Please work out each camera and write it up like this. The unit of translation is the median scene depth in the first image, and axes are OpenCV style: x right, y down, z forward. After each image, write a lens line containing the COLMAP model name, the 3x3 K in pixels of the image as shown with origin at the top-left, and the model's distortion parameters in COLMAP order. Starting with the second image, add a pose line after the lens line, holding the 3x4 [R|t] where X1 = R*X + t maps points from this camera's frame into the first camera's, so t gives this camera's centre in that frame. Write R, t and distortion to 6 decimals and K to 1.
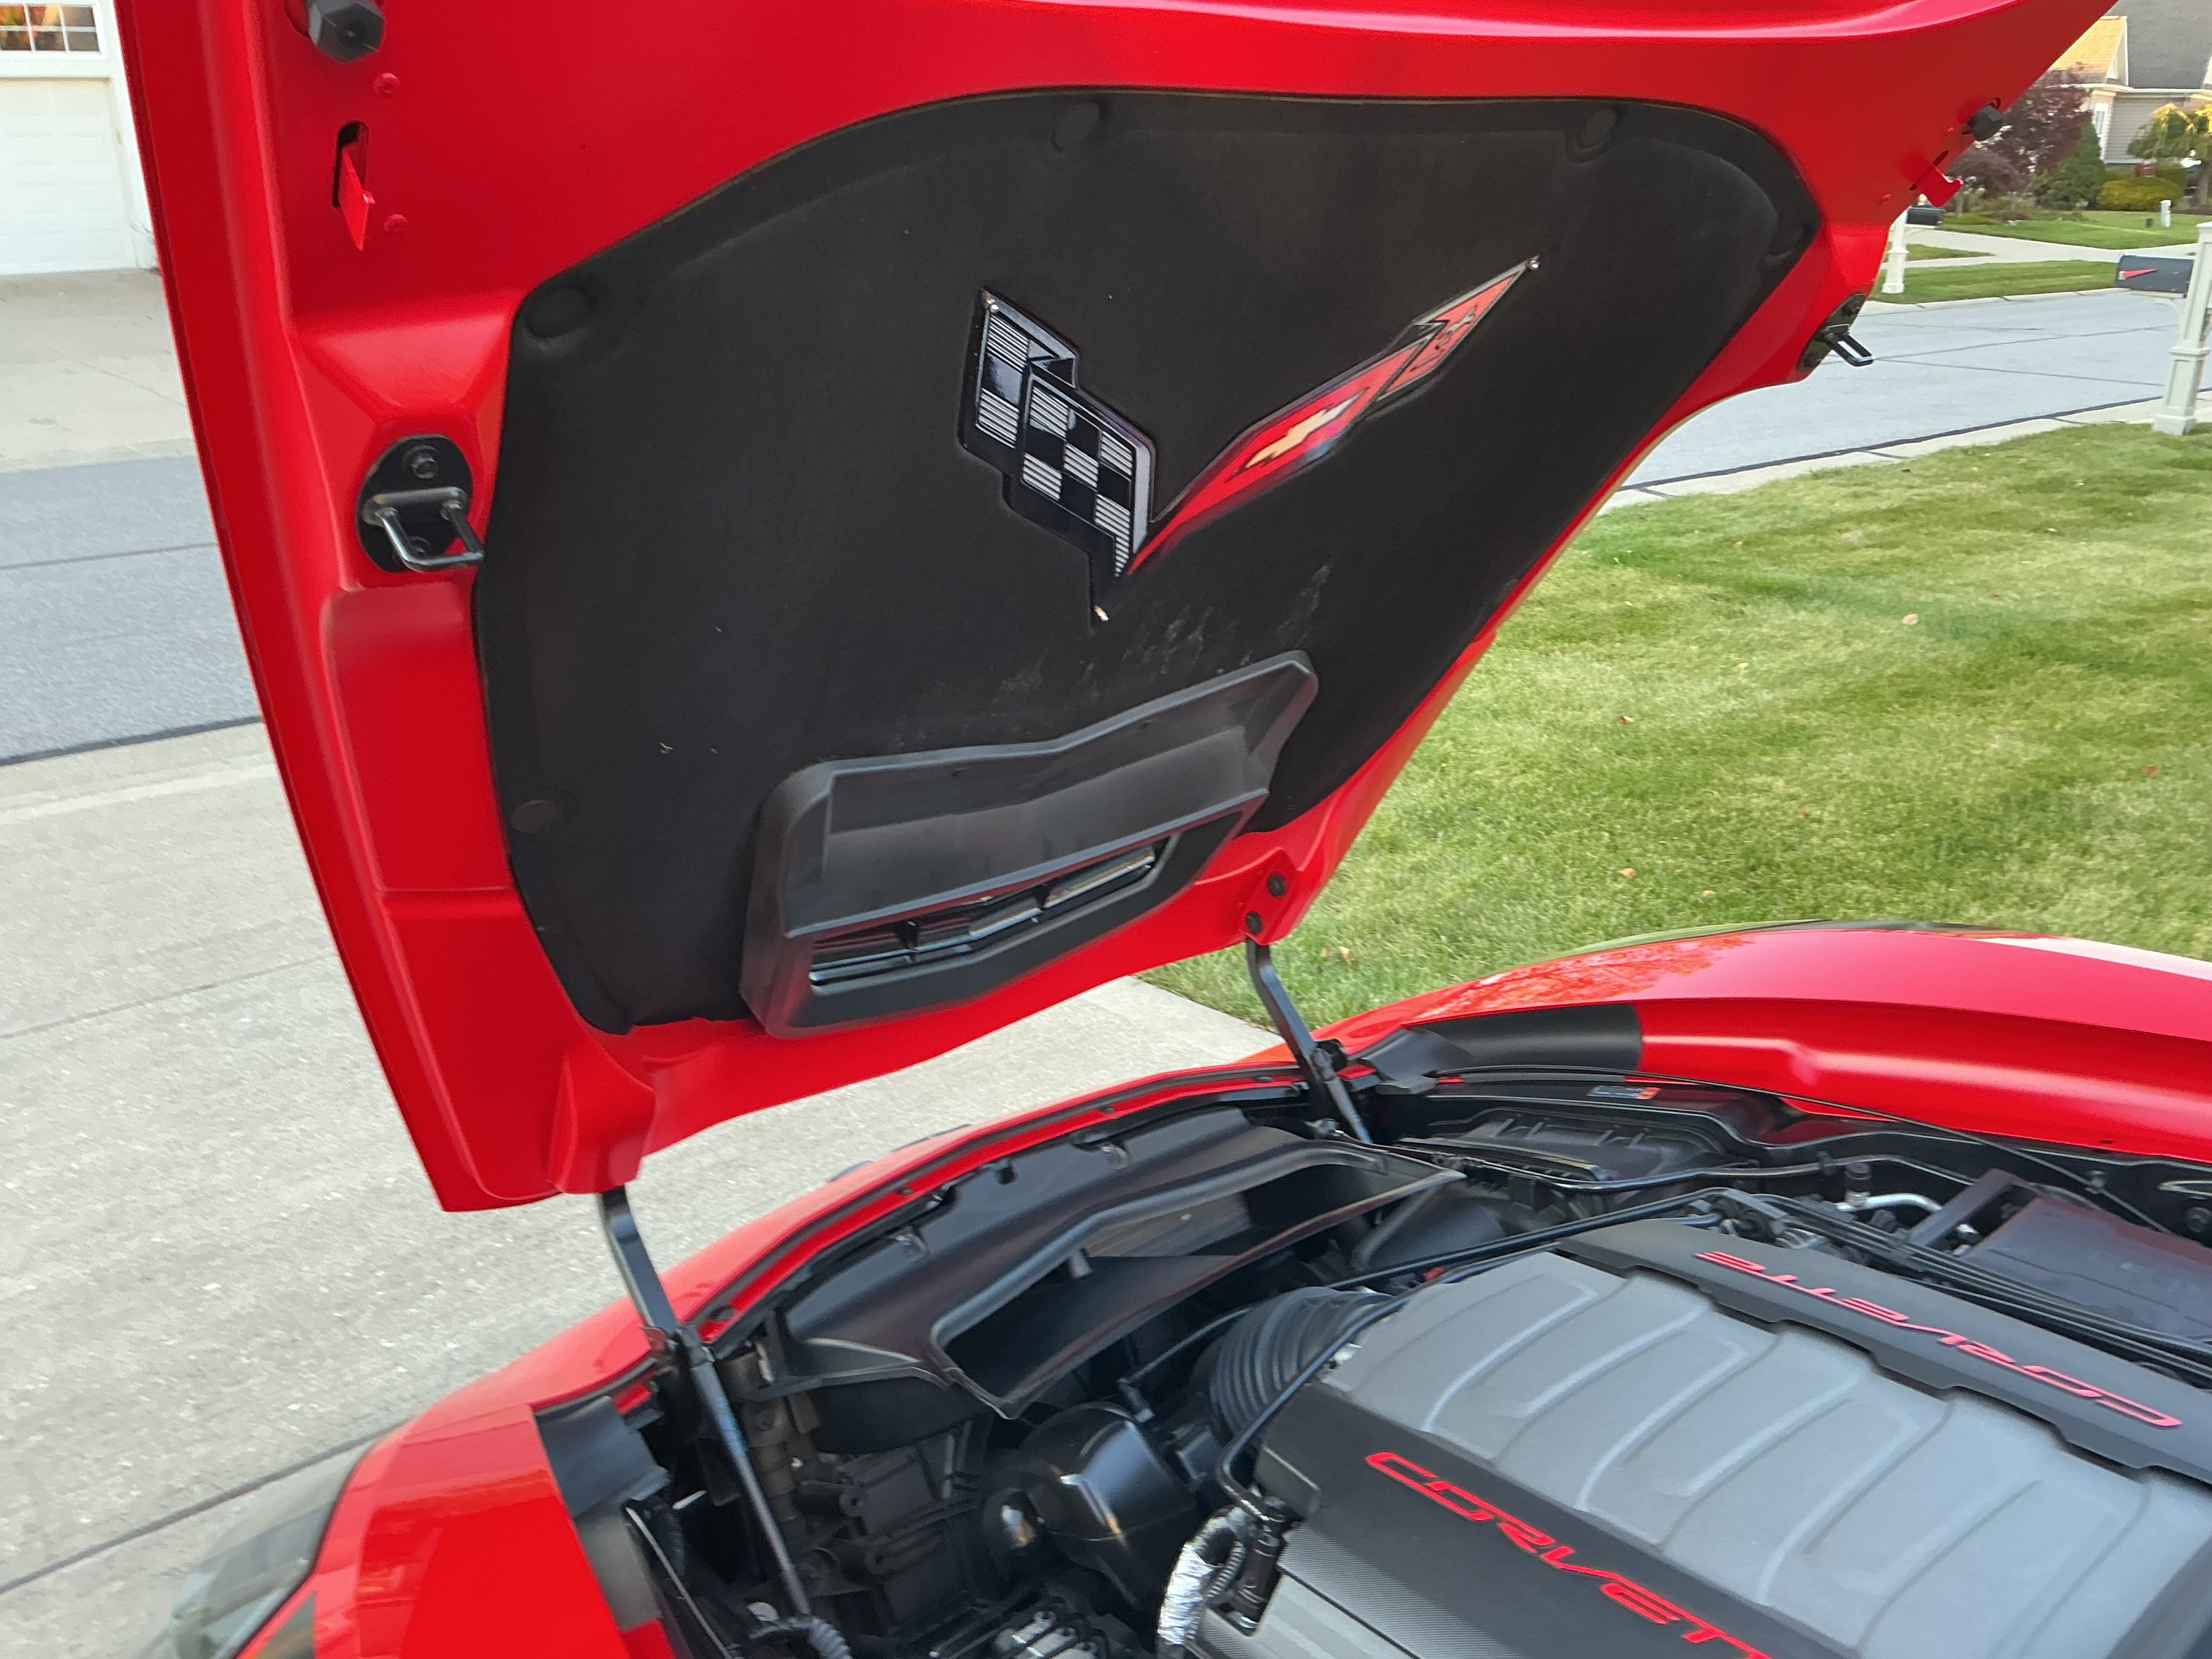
lens RADIAL K [[1831.9, 0, 1101.7], [0, 1831.9, 821.0], [0, 0, 1]] dist [-0.012579, -0.007855]
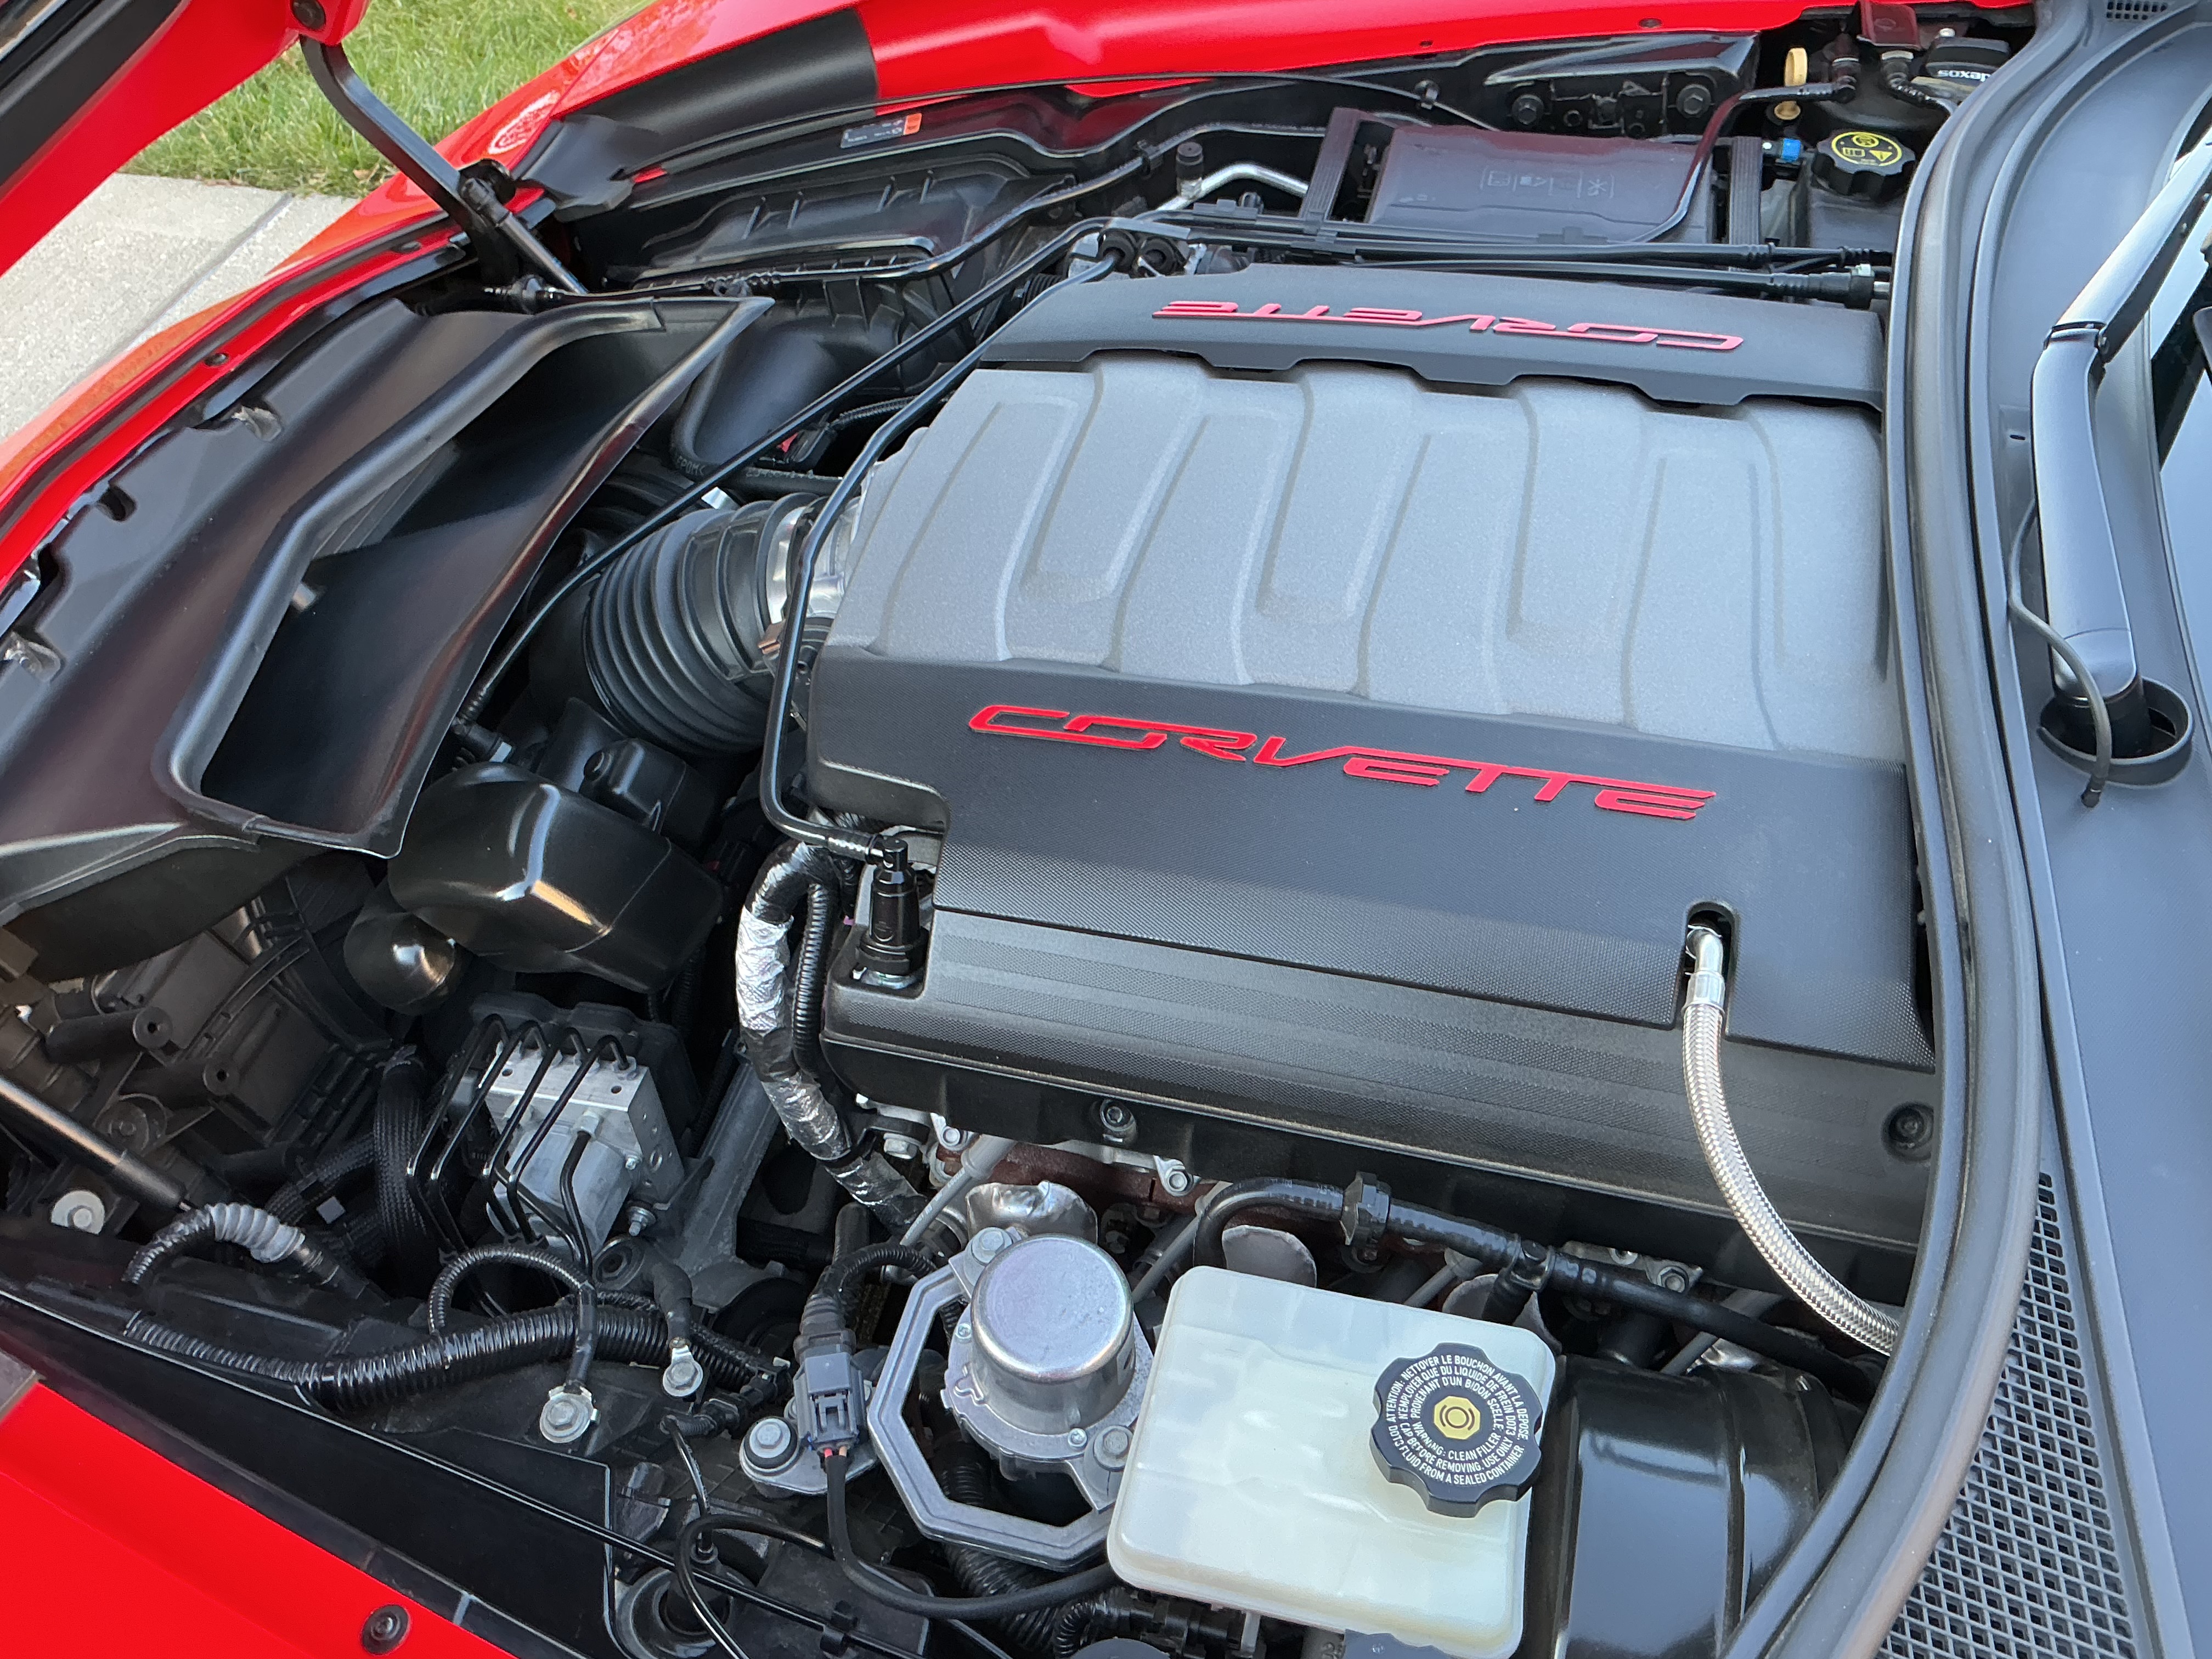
lens RADIAL K [[1824.3, 0, 1060.9], [0, 1824.3, 836.5], [0, 0, 1]] dist [0.064570, -0.133357]
pose [[0.811278, -0.416337, 0.410476, -0.102651], [0.166635, 0.837612, 0.520229, 0.007165], [-0.560411, -0.353651, 0.748913, 0.288953]]
